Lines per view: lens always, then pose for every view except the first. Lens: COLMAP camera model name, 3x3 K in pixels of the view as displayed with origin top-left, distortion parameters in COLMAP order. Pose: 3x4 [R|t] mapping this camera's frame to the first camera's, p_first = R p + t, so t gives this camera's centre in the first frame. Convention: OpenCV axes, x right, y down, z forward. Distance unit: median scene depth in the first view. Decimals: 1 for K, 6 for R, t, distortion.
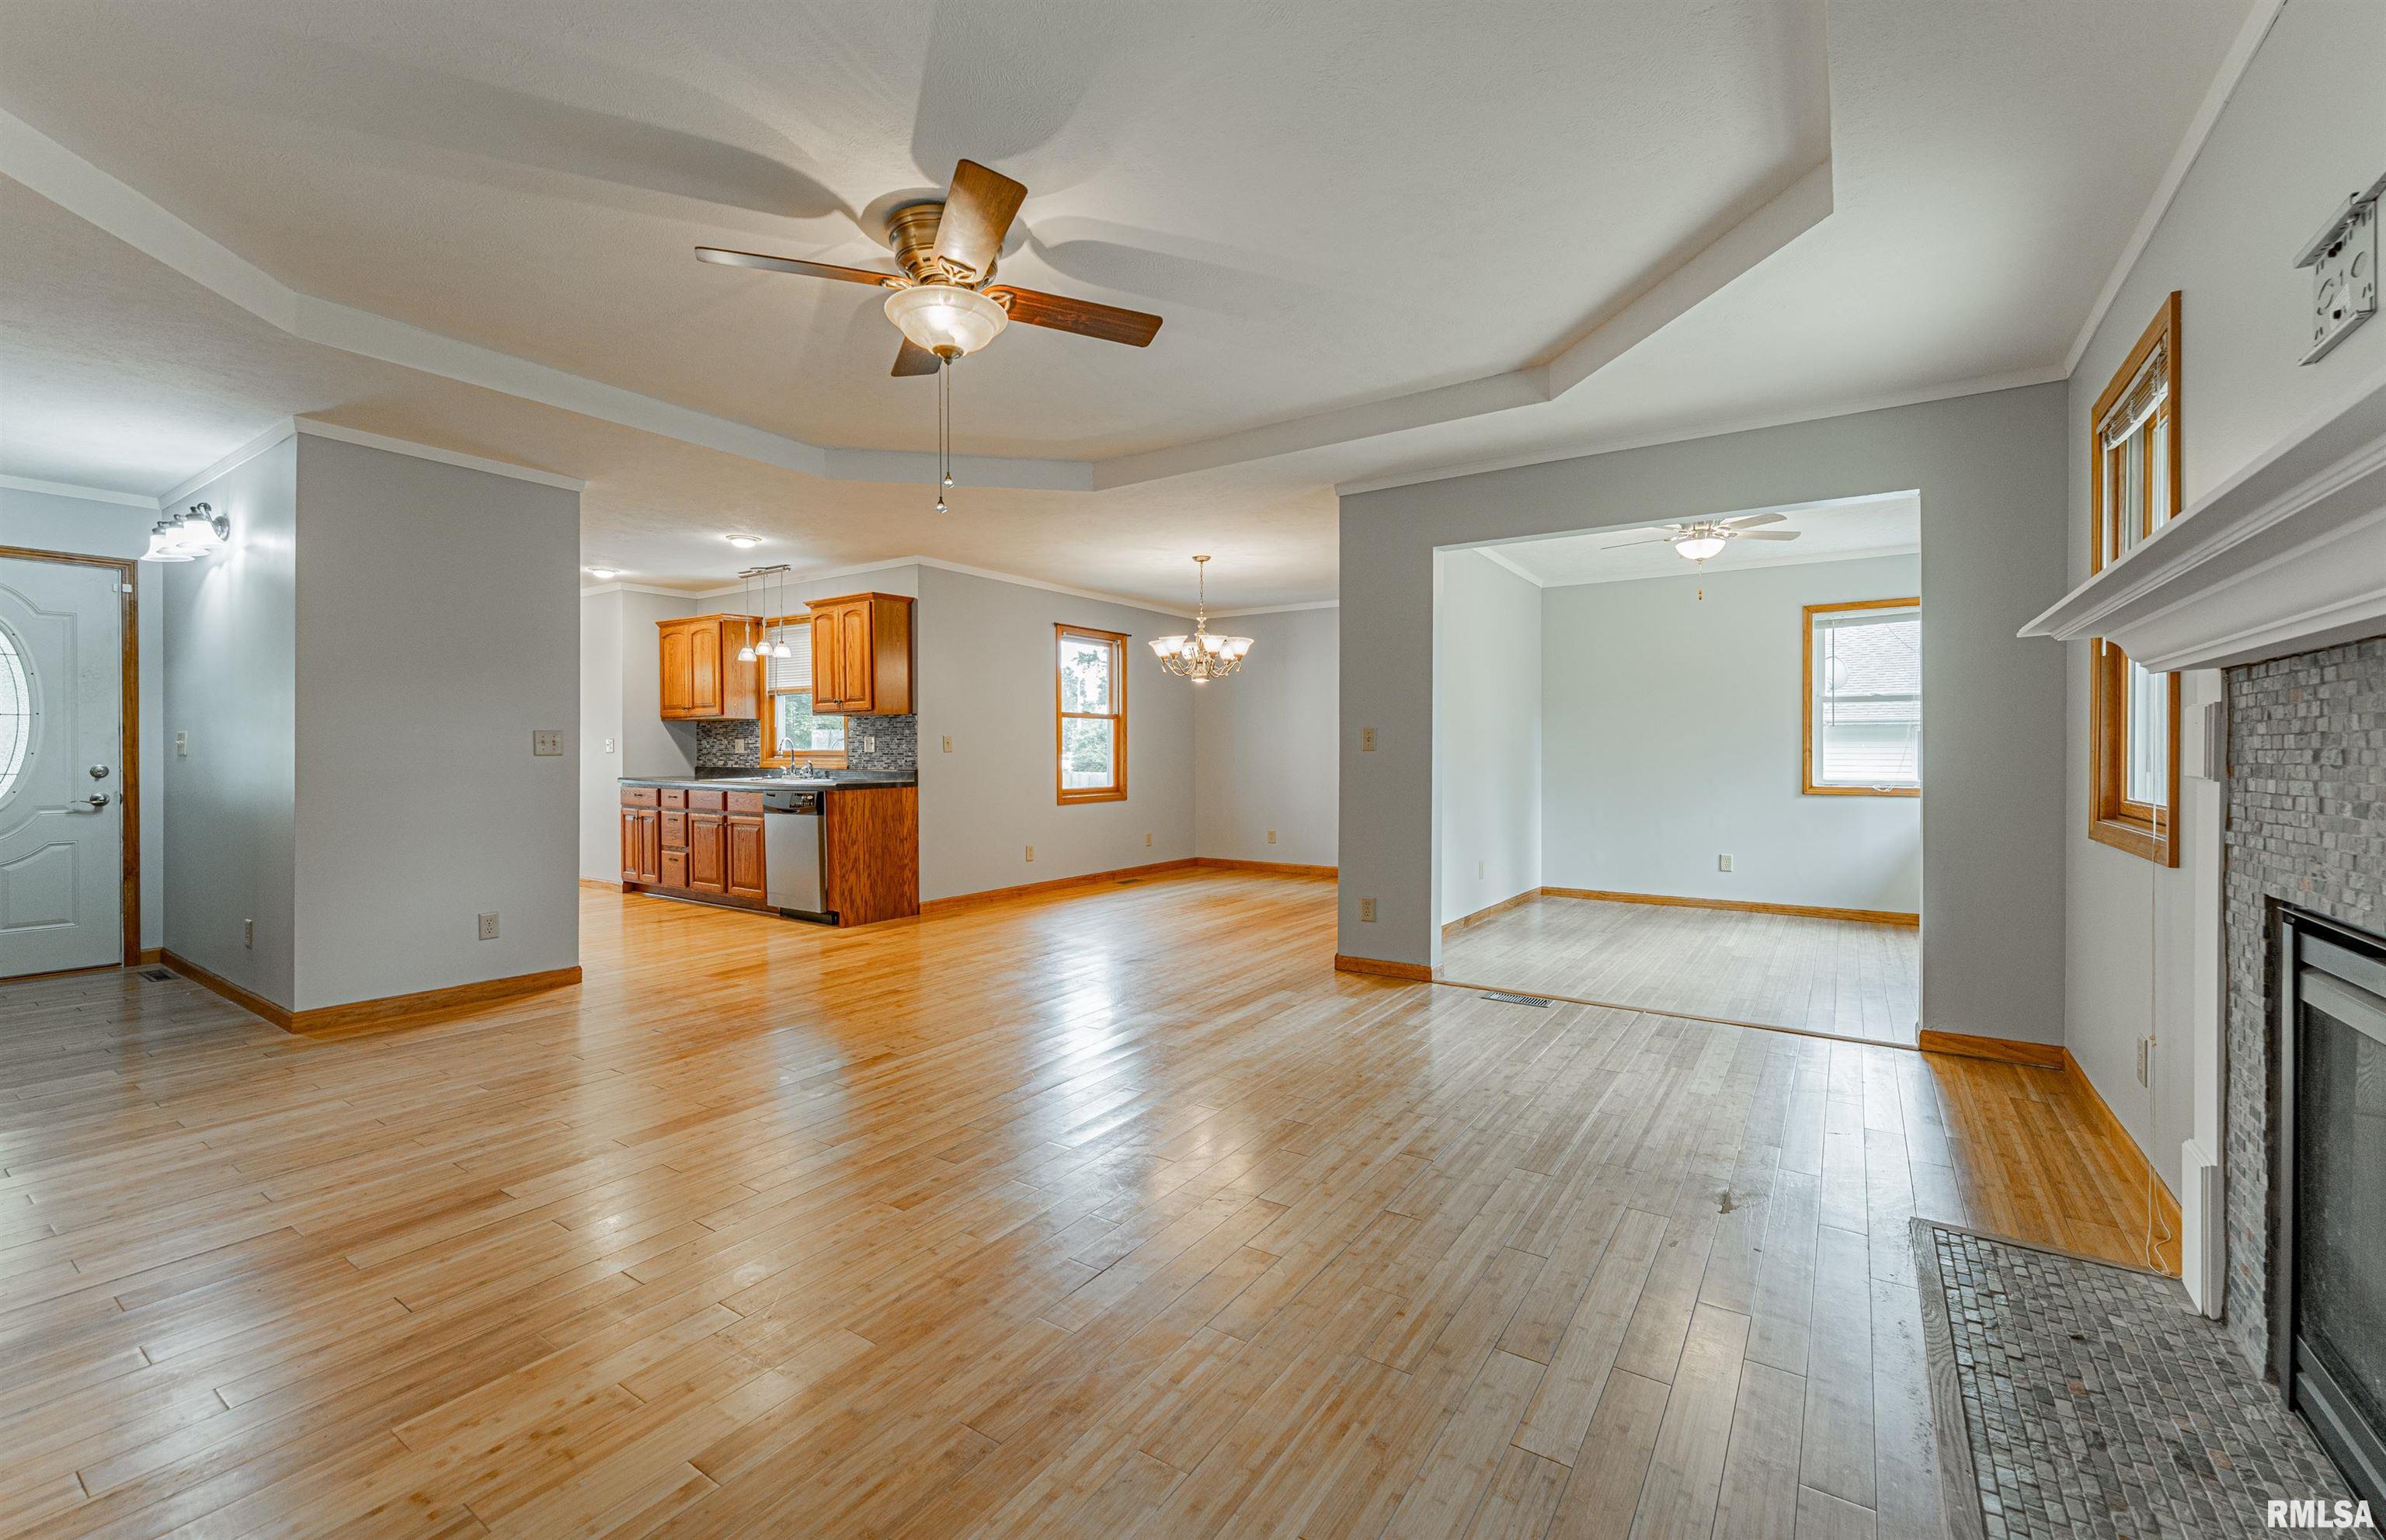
lens RADIAL K [[981.2, 0, 1220.0], [0, 981.2, 748.2], [0, 0, 1]] dist [-0.000435, 0.000108]
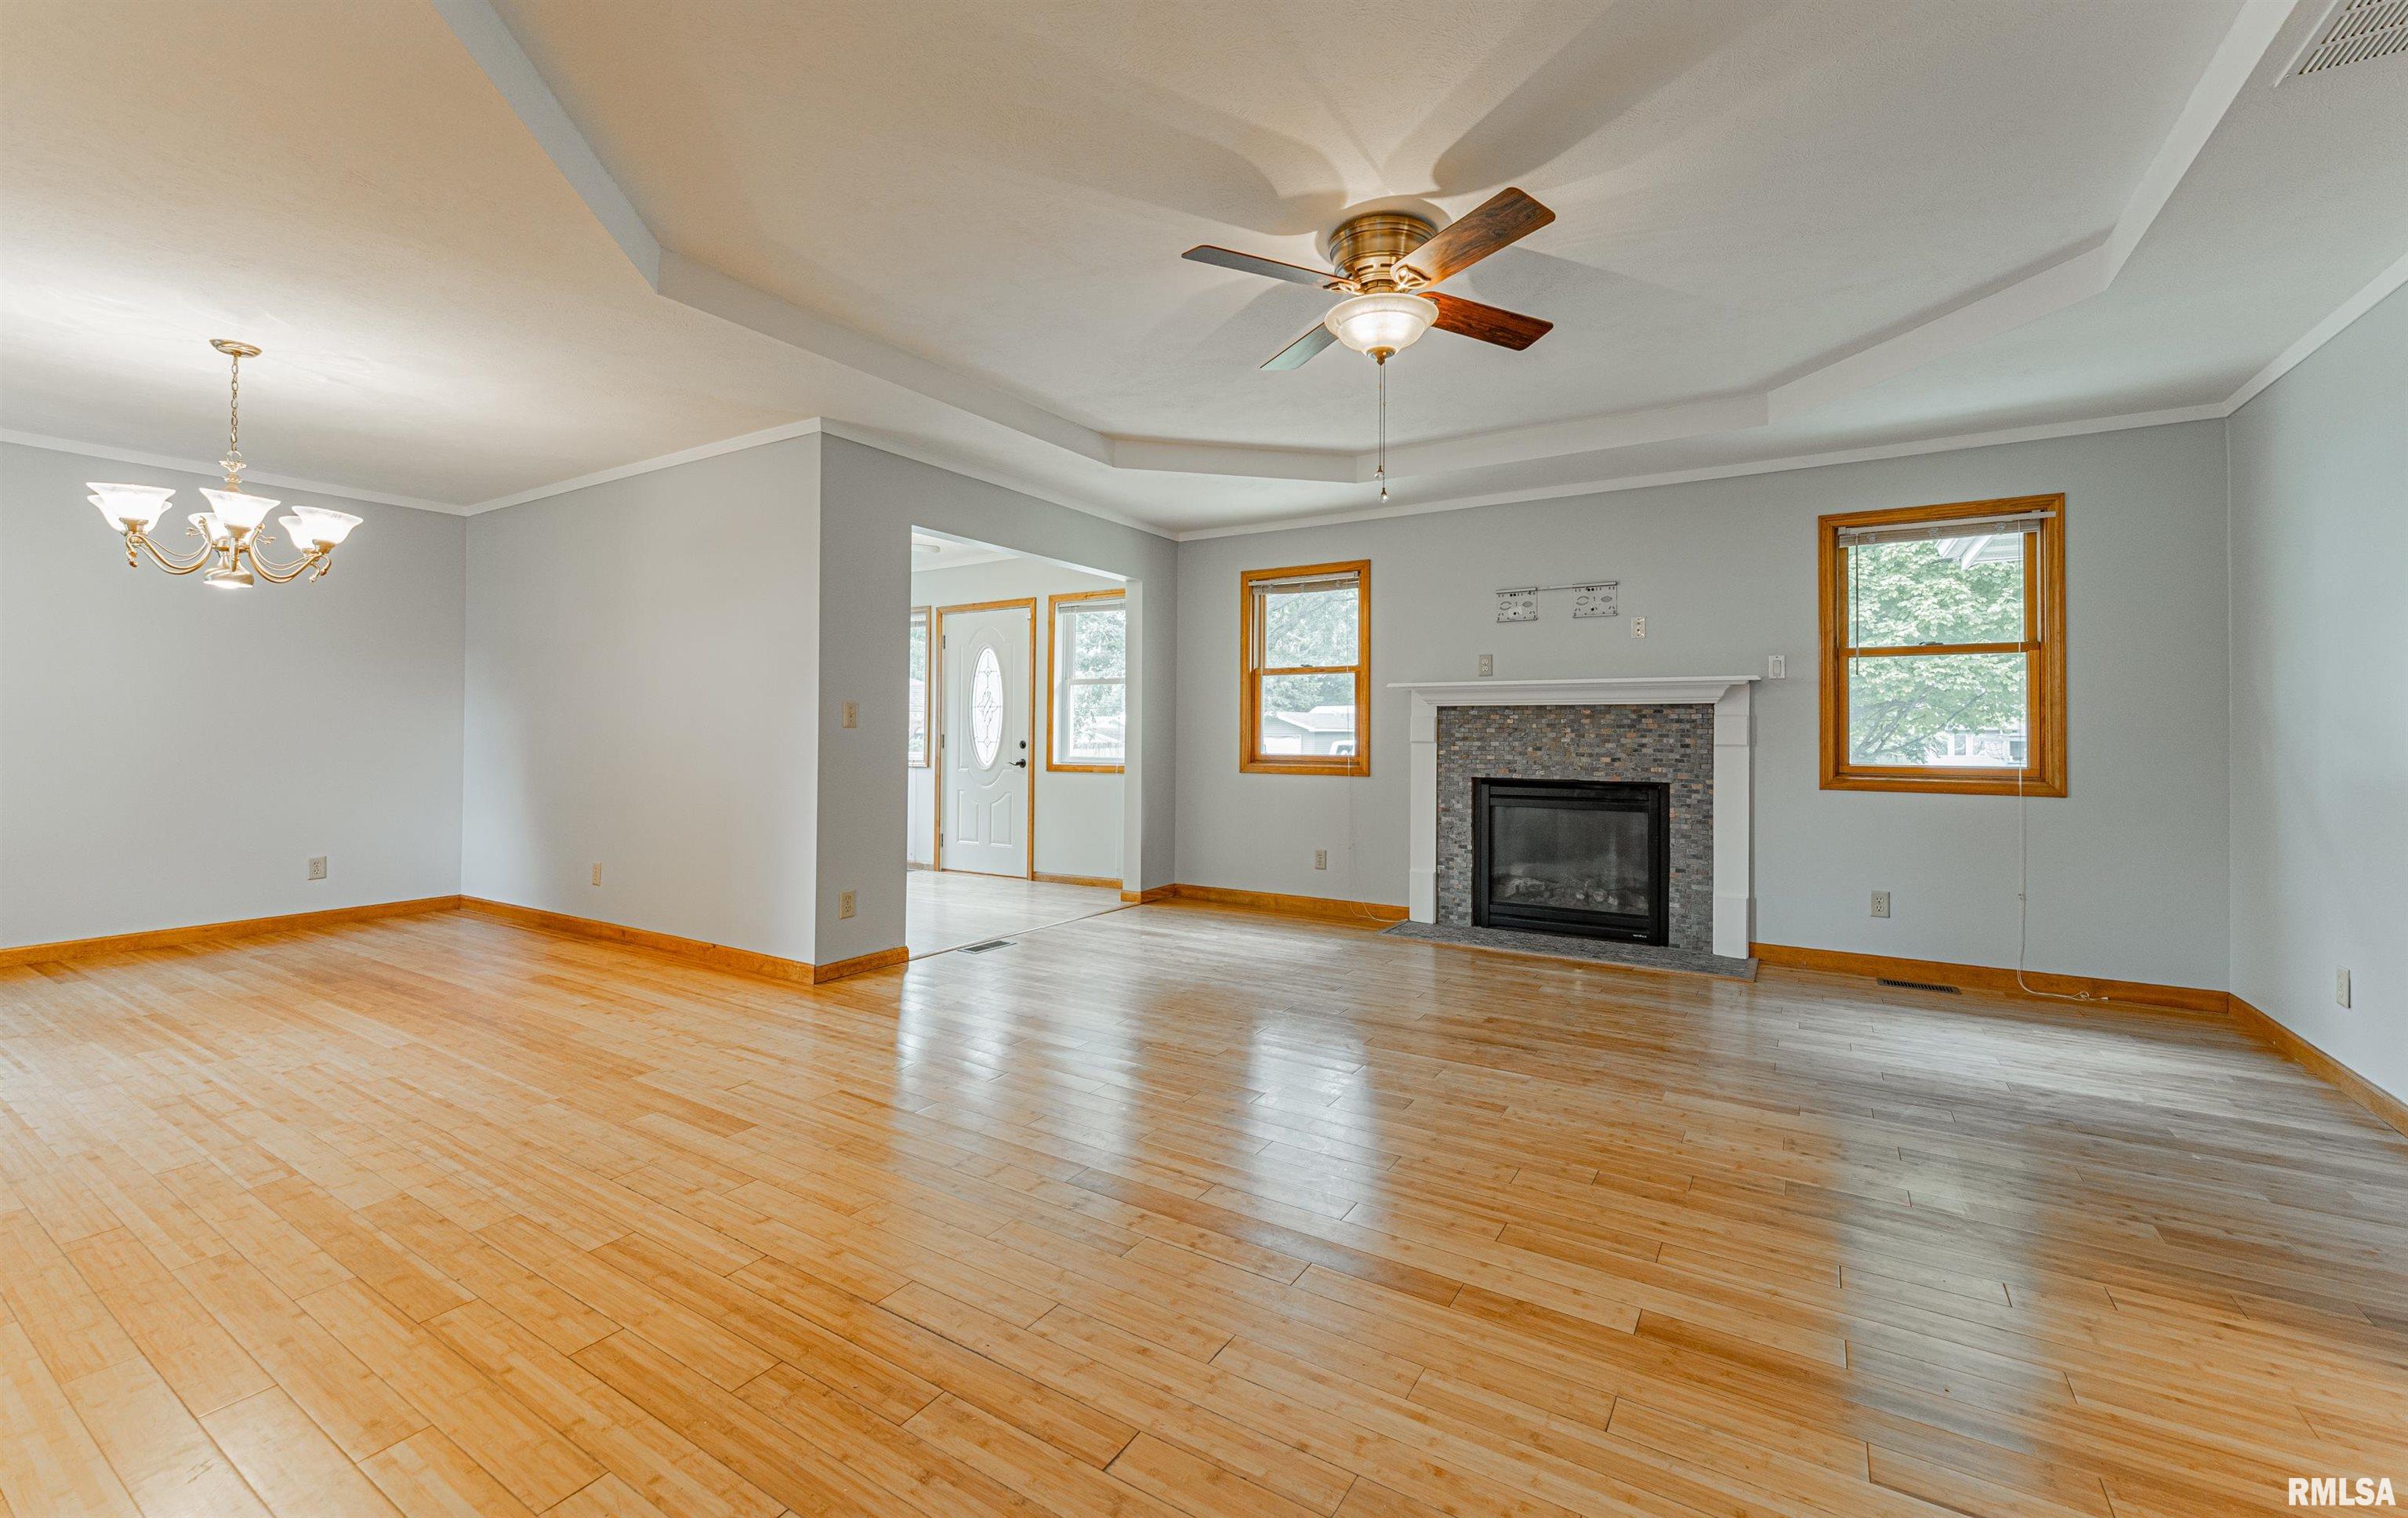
lens RADIAL K [[964.7, 0, 1207.0], [0, 964.7, 723.1], [0, 0, 1]] dist [0.004093, -0.000082]
pose [[-0.021077, 0.010613, 0.999722, -0.547001], [-0.009119, 0.999900, -0.010807, 0.003644], [-0.999736, -0.009344, -0.020978, 0.504704]]
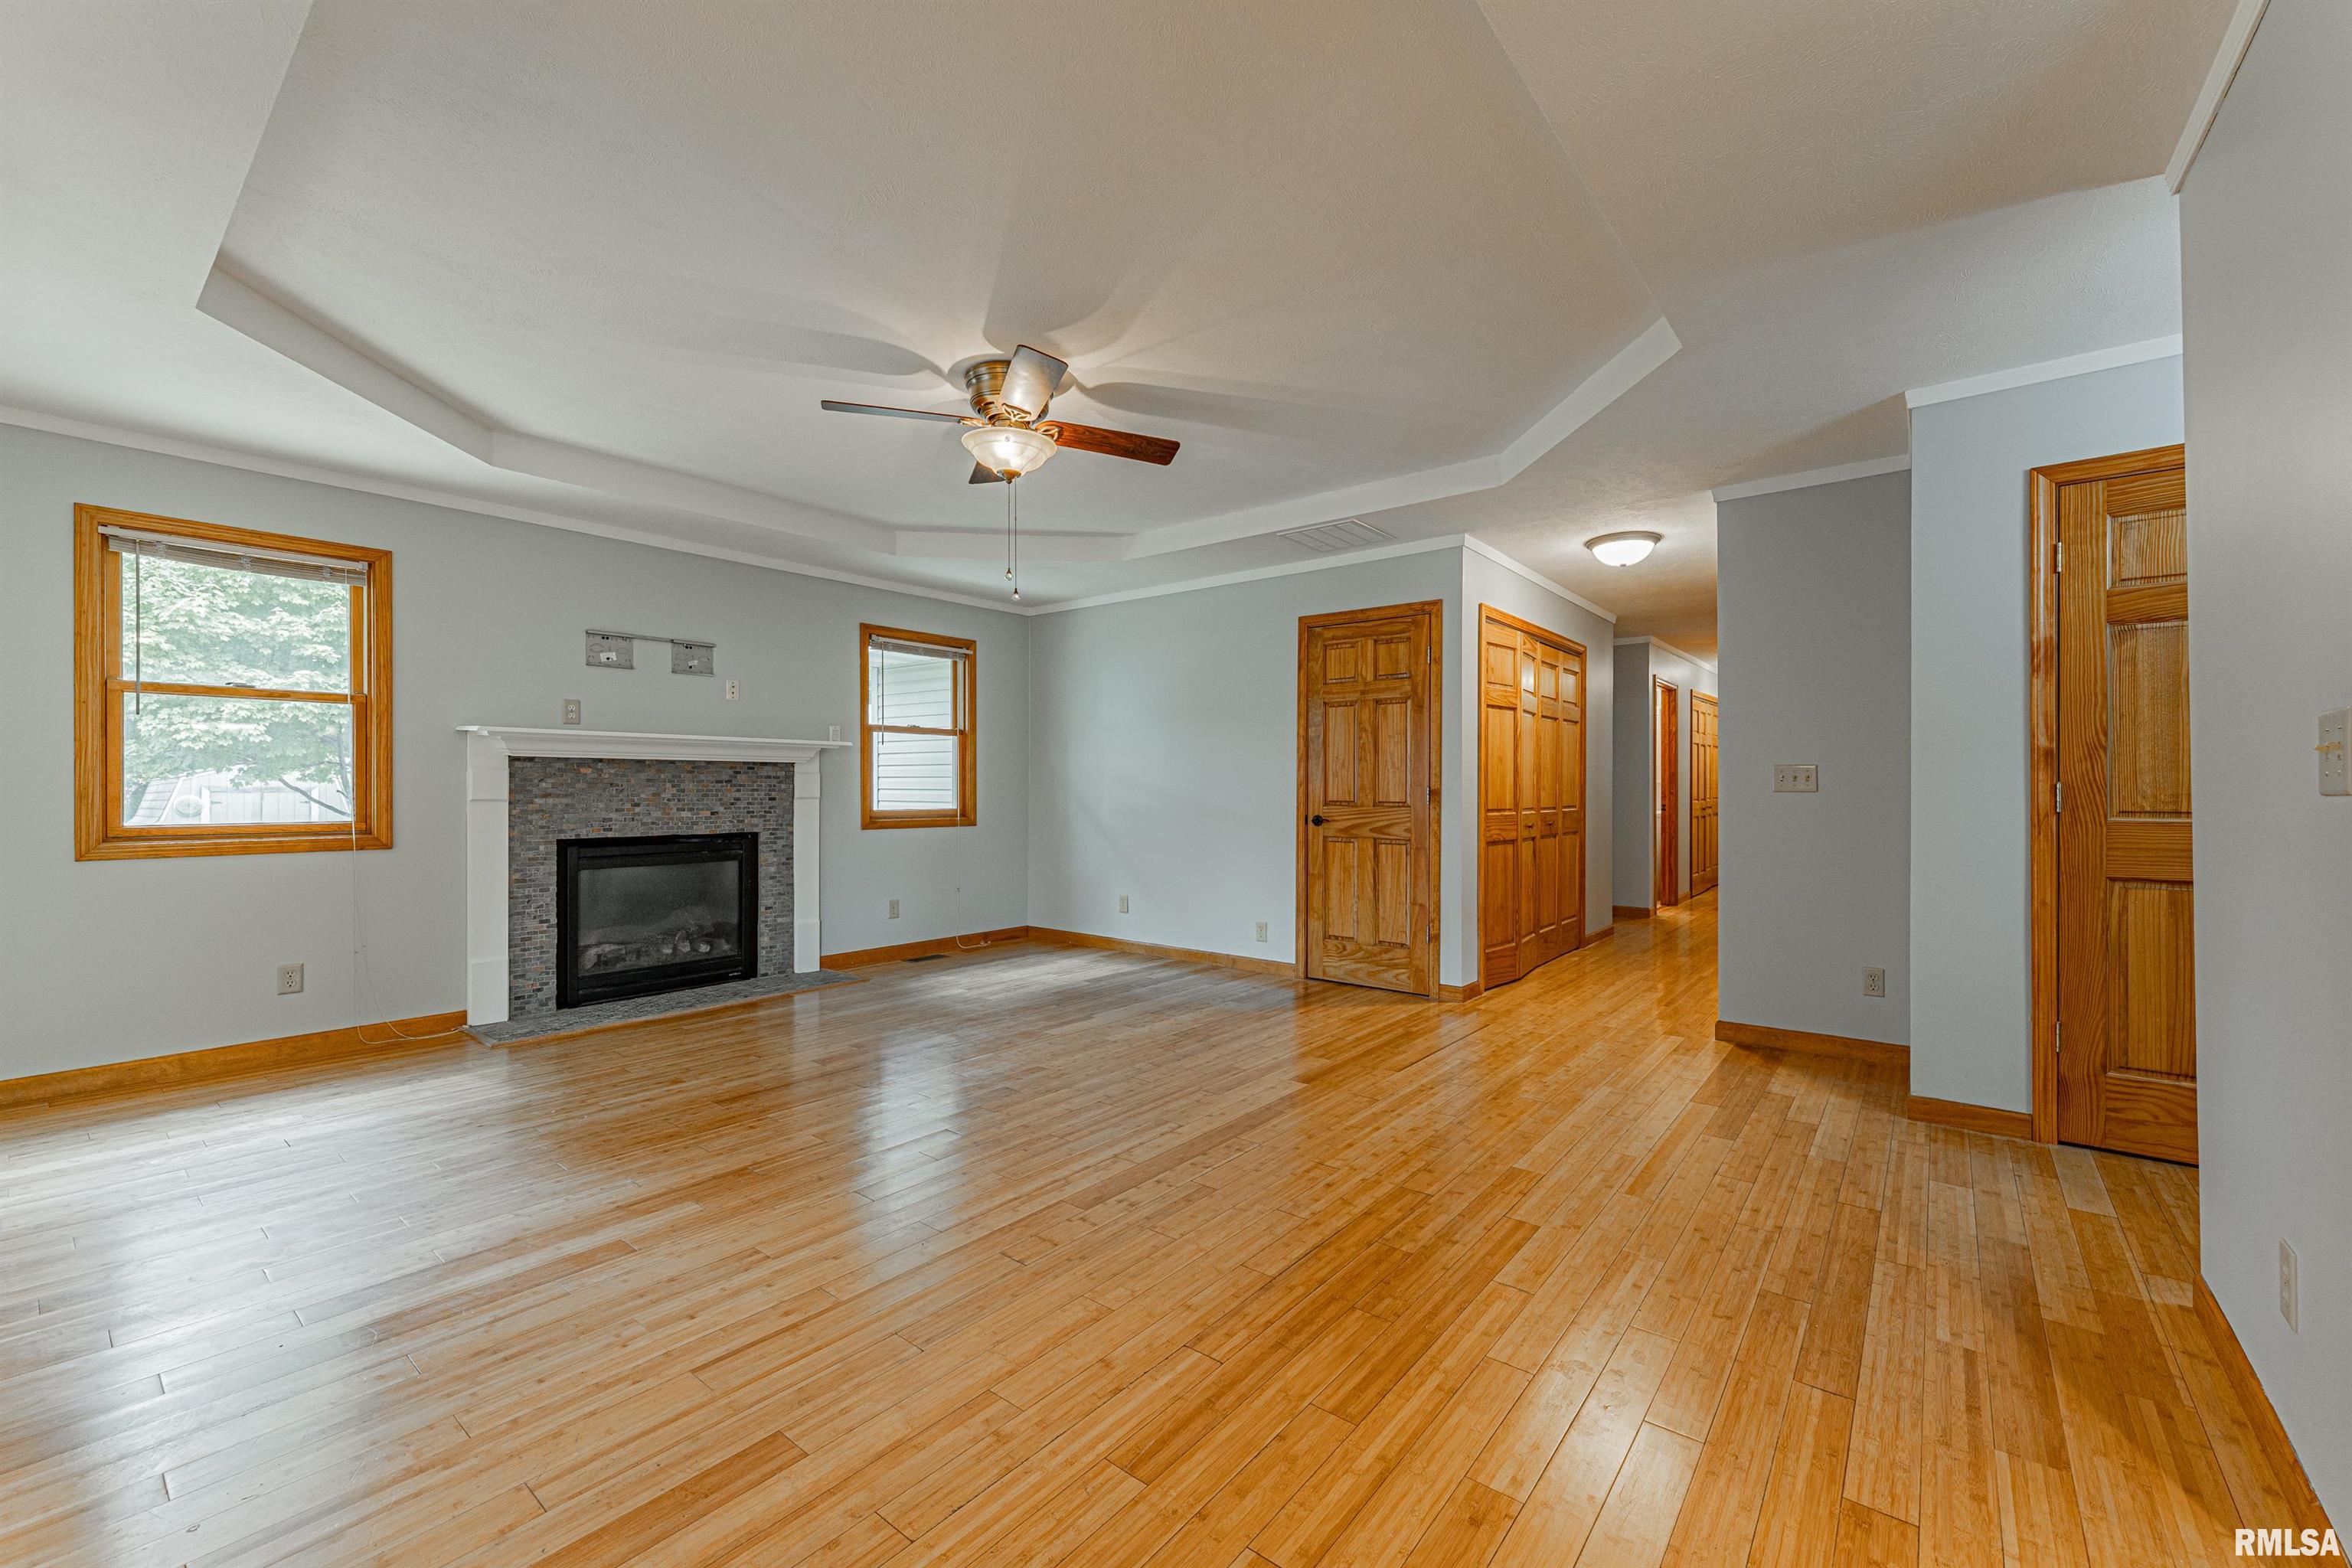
lens RADIAL K [[953.7, 0, 1198.2], [0, 953.7, 788.1], [0, 0, 1]] dist [0.007201, -0.002195]
pose [[-0.995983, 0.000799, 0.089539, -0.263667], [0.000345, 0.999987, -0.005083, 0.004724], [-0.089542, -0.005032, -0.995970, 0.924945]]
